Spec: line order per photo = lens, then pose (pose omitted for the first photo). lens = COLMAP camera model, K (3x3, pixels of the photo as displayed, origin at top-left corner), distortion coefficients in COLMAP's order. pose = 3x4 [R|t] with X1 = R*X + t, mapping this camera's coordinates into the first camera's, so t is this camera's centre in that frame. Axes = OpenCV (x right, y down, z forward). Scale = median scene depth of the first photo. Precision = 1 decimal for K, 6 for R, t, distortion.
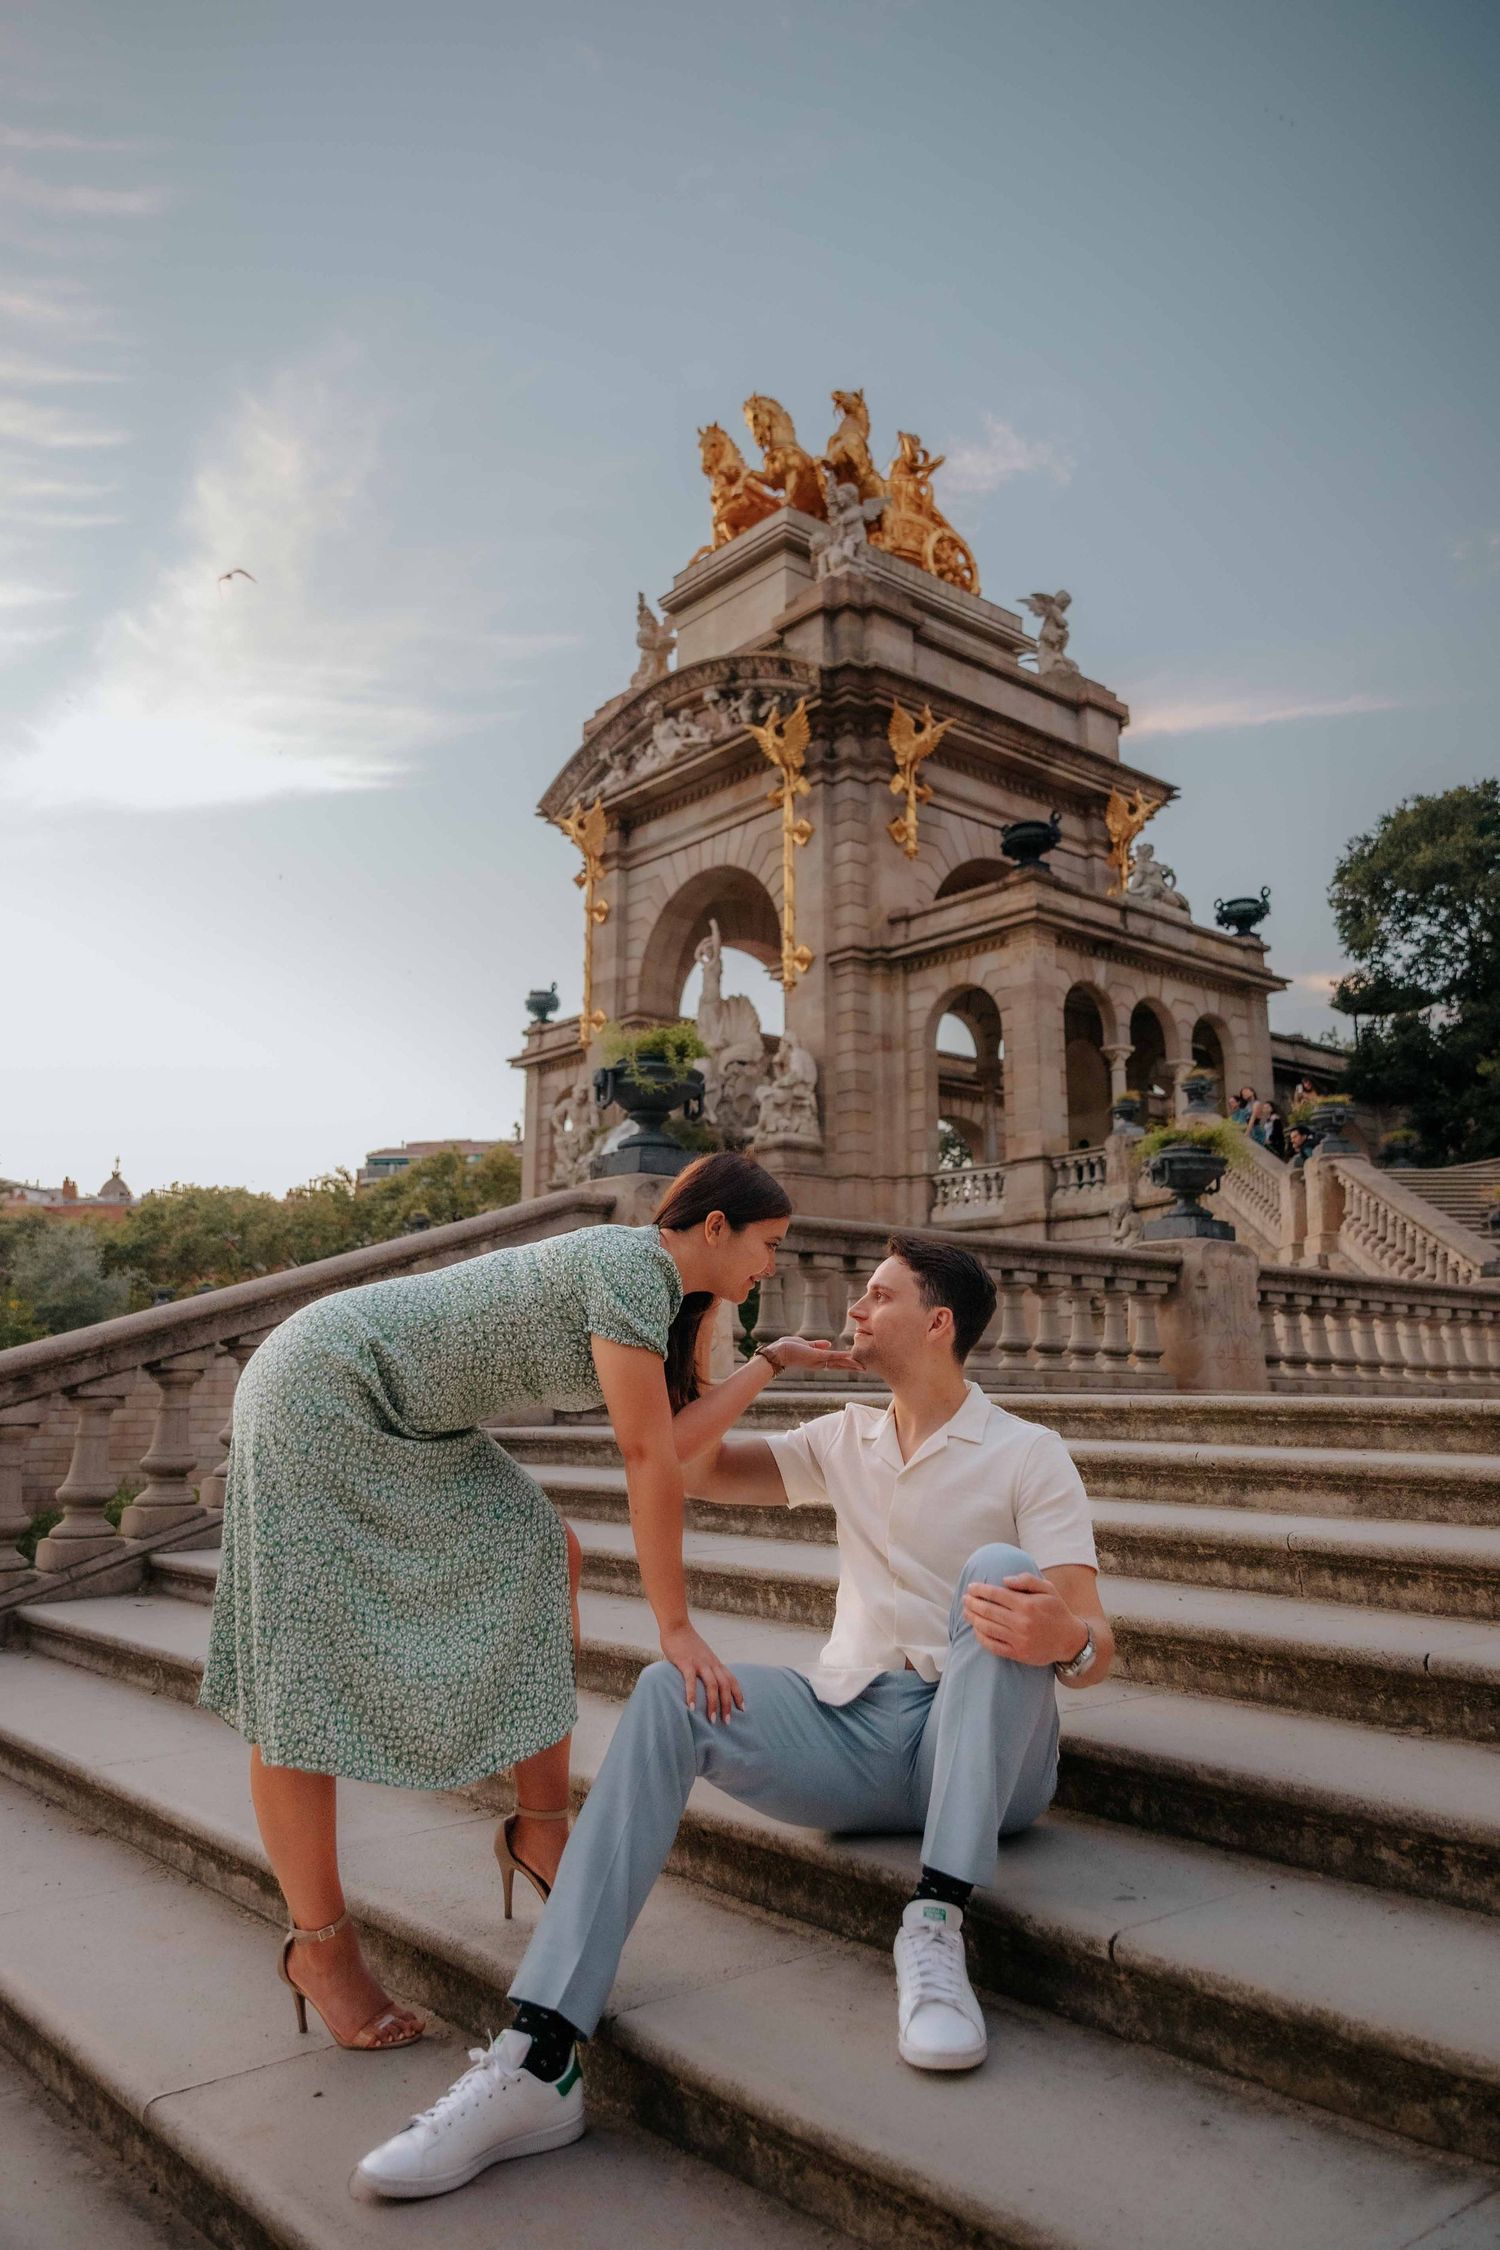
lens RADIAL K [[1602.4, 0, 750.5], [0, 1602.4, 1124.5], [0, 0, 1]] dist [-0.026700, 0.013387]
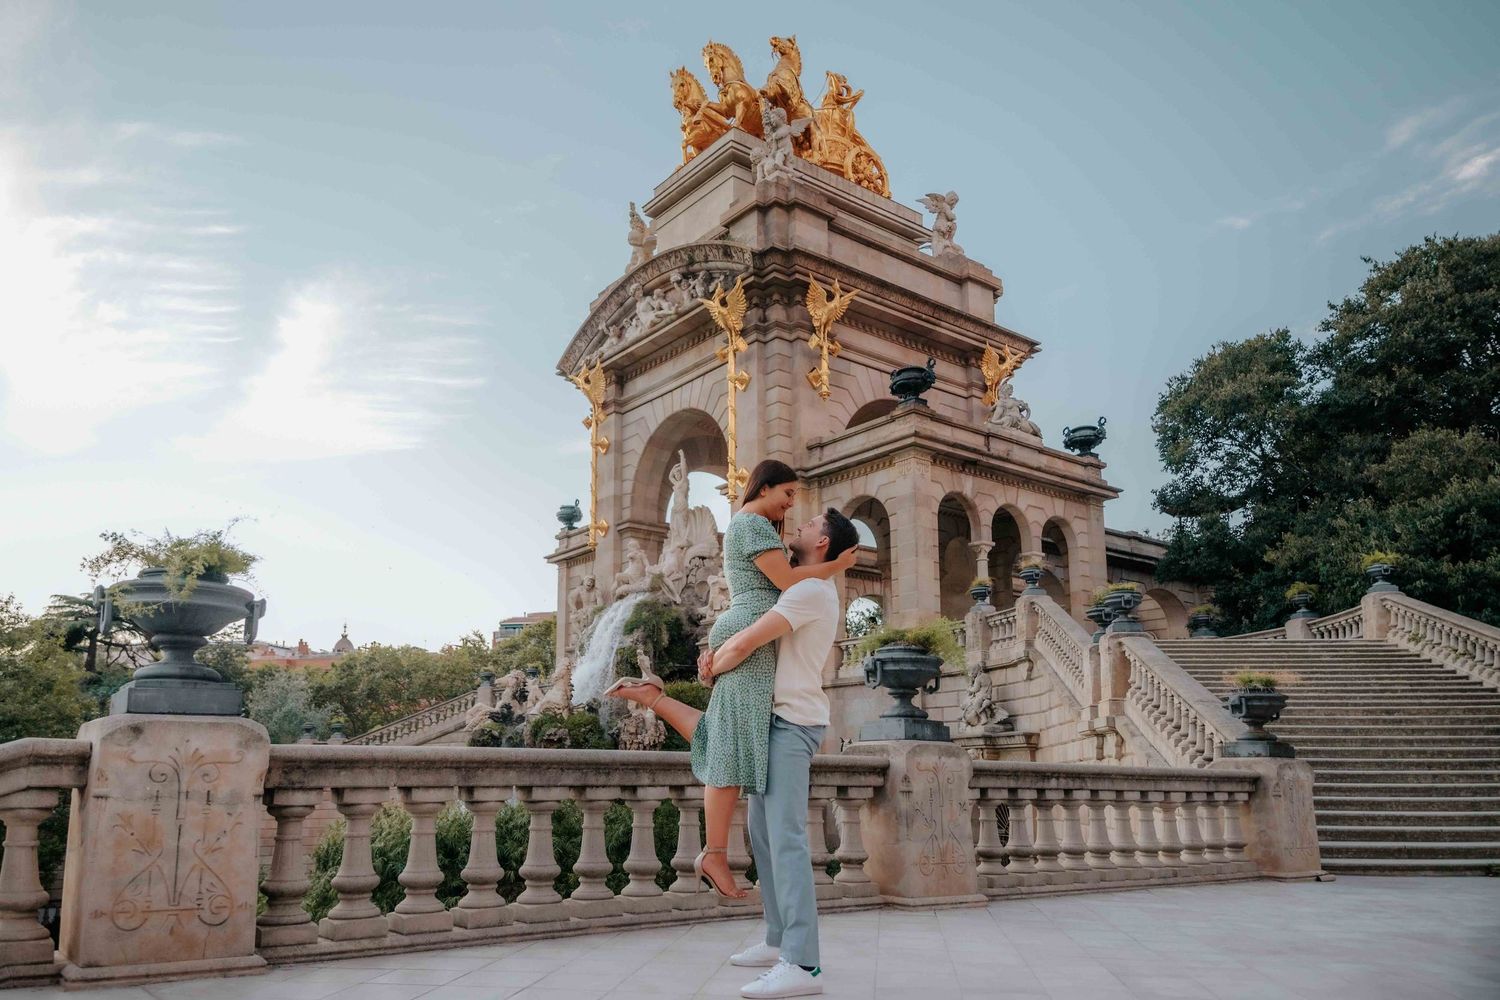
lens RADIAL K [[1068.3, 0, 746.7], [0, 1068.3, 659.9], [0, 0, 1]] dist [-0.026700, 0.013387]
pose [[0.998931, -0.007022, -0.045698, 0.072578], [0.009744, 0.998174, 0.059620, -0.006689], [0.045196, -0.060001, 0.997175, 0.115808]]
